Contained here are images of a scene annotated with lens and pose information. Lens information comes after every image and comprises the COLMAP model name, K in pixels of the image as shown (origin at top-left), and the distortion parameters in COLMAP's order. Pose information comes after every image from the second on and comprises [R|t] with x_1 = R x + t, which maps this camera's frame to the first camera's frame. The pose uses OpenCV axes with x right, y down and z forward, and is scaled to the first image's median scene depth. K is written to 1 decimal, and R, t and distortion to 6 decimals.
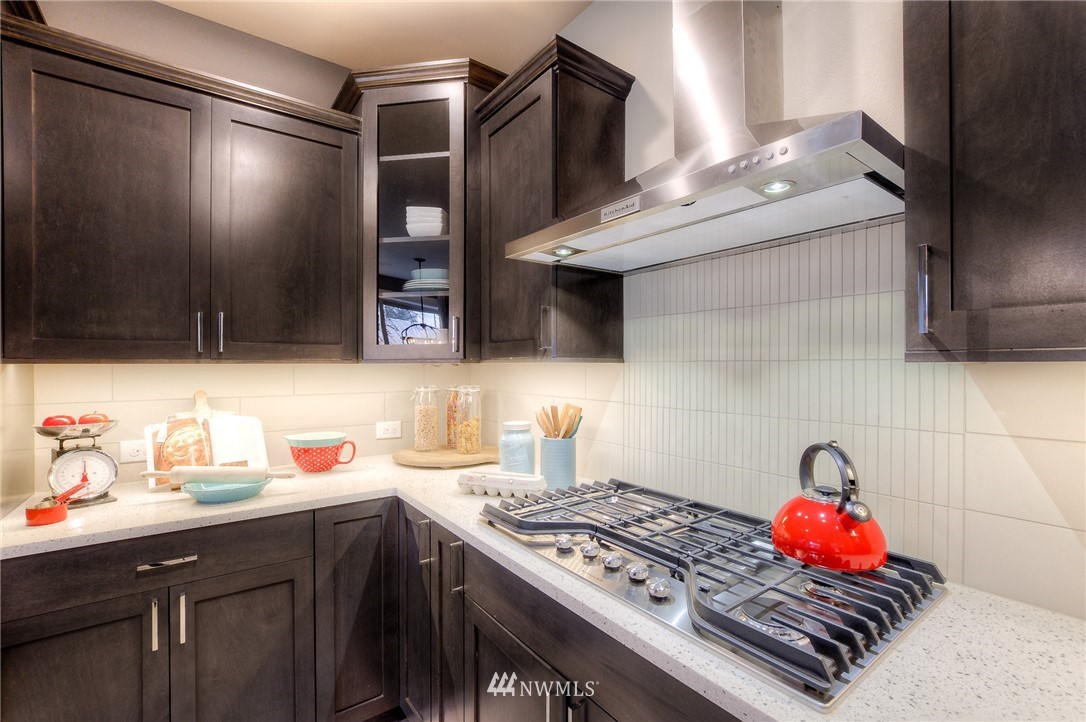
lens RADIAL K [[473.4, 0, 538.7], [0, 473.4, 361.3], [0, 0, 1]] dist [-0.001681, -0.000037]
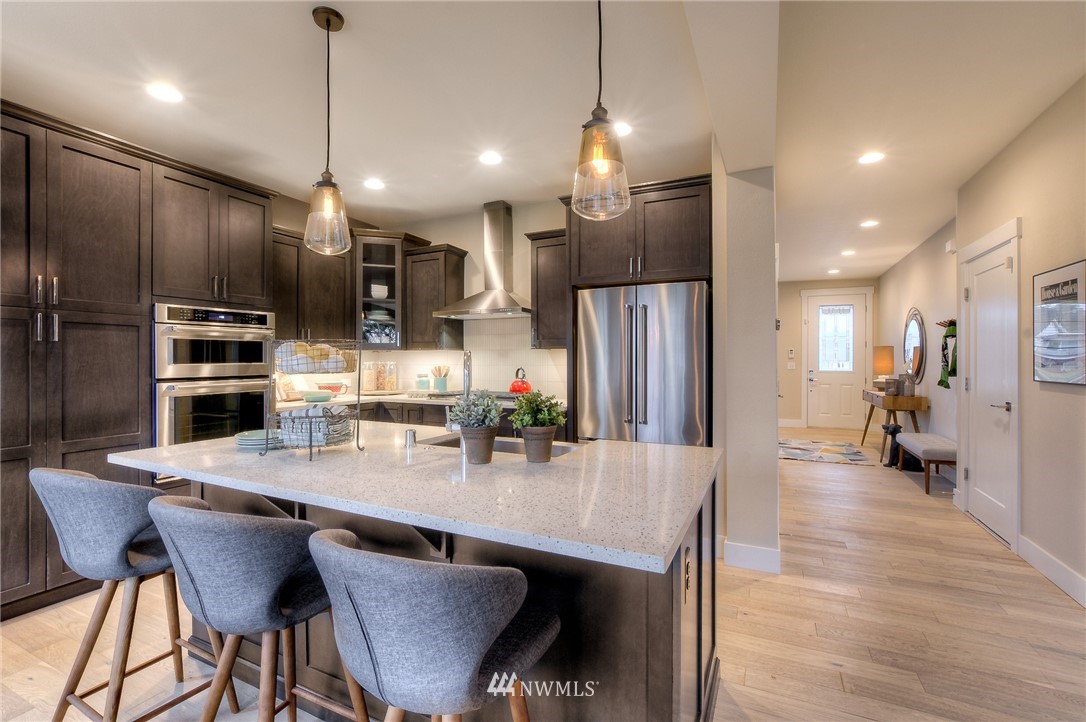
lens RADIAL K [[473.4, 0, 542.0], [0, 473.4, 358.0], [0, 0, 1]] dist [-0.001681, -0.000037]
pose [[0.882308, 0.000791, 0.470672, -0.783644], [-0.001948, 0.999996, 0.001972, 0.040109], [-0.470669, -0.002657, 0.882306, -1.806051]]
